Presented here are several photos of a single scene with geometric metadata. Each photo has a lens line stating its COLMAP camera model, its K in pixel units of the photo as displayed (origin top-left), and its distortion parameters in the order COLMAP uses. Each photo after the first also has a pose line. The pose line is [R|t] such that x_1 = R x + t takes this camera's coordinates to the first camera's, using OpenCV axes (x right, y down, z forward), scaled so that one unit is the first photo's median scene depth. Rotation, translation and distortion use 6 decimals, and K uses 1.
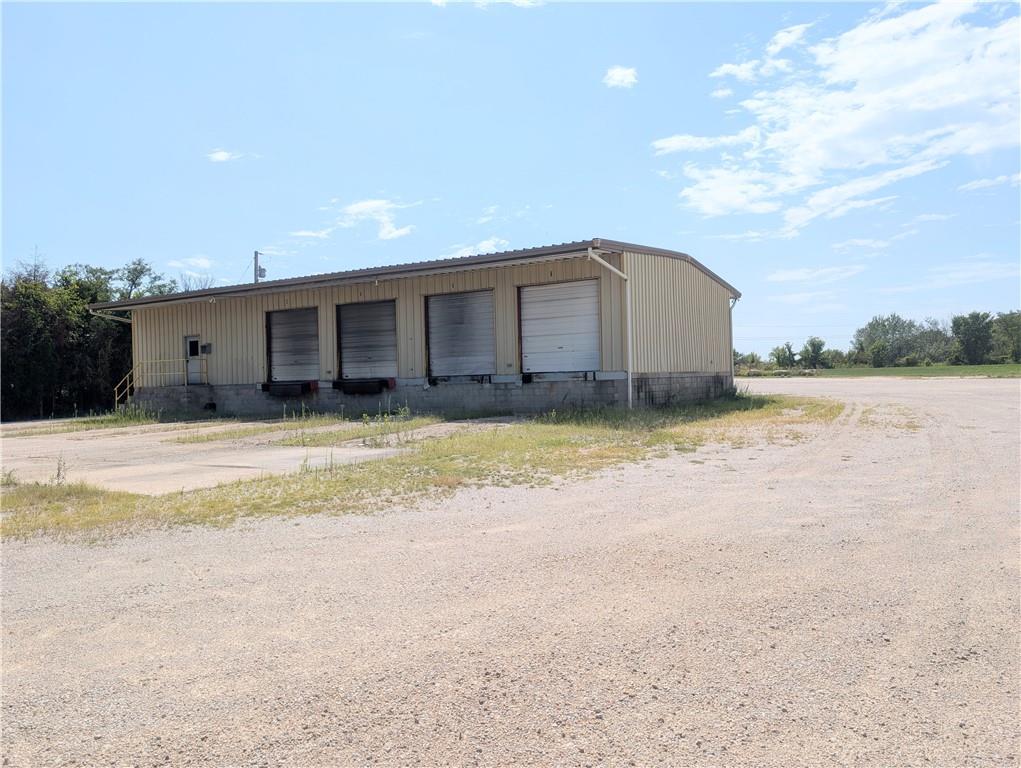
lens RADIAL K [[743.3, 0, 510.5], [0, 743.3, 384.0], [0, 0, 1]] dist [0.028713, -0.004722]
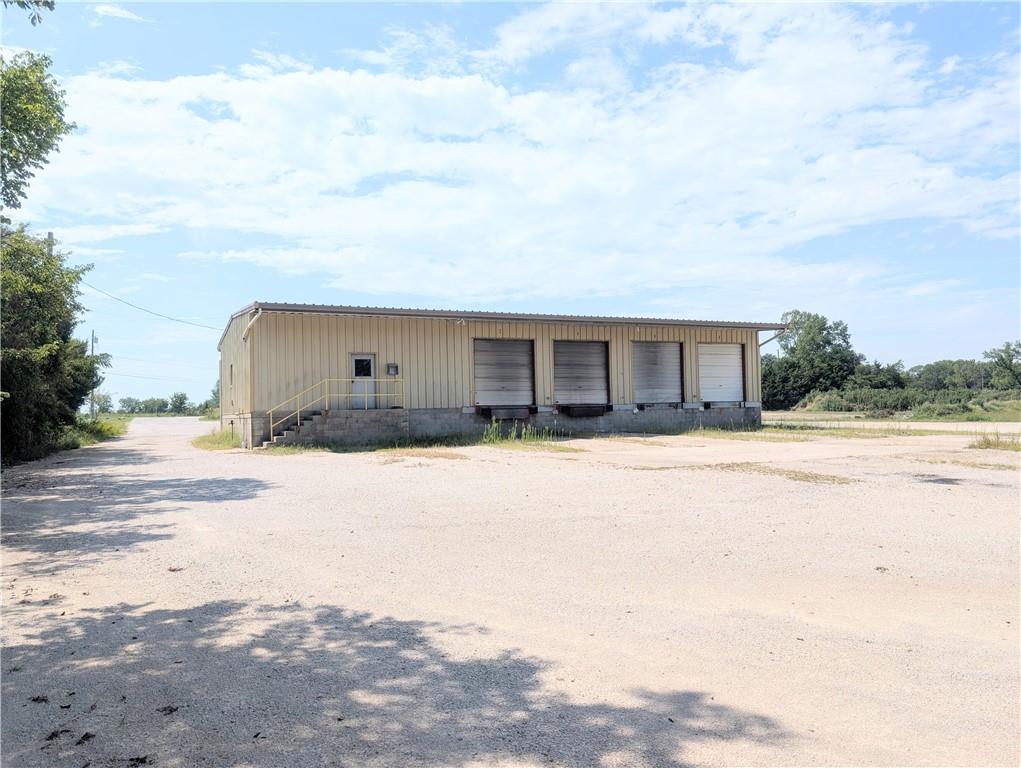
lens RADIAL K [[743.3, 0, 510.5], [0, 743.3, 384.0], [0, 0, 1]] dist [0.028713, -0.004722]
pose [[0.574798, 0.046683, 0.816963, -1.245692], [0.011249, 0.997826, -0.064933, 0.036608], [-0.818218, 0.046514, 0.573023, 0.412257]]
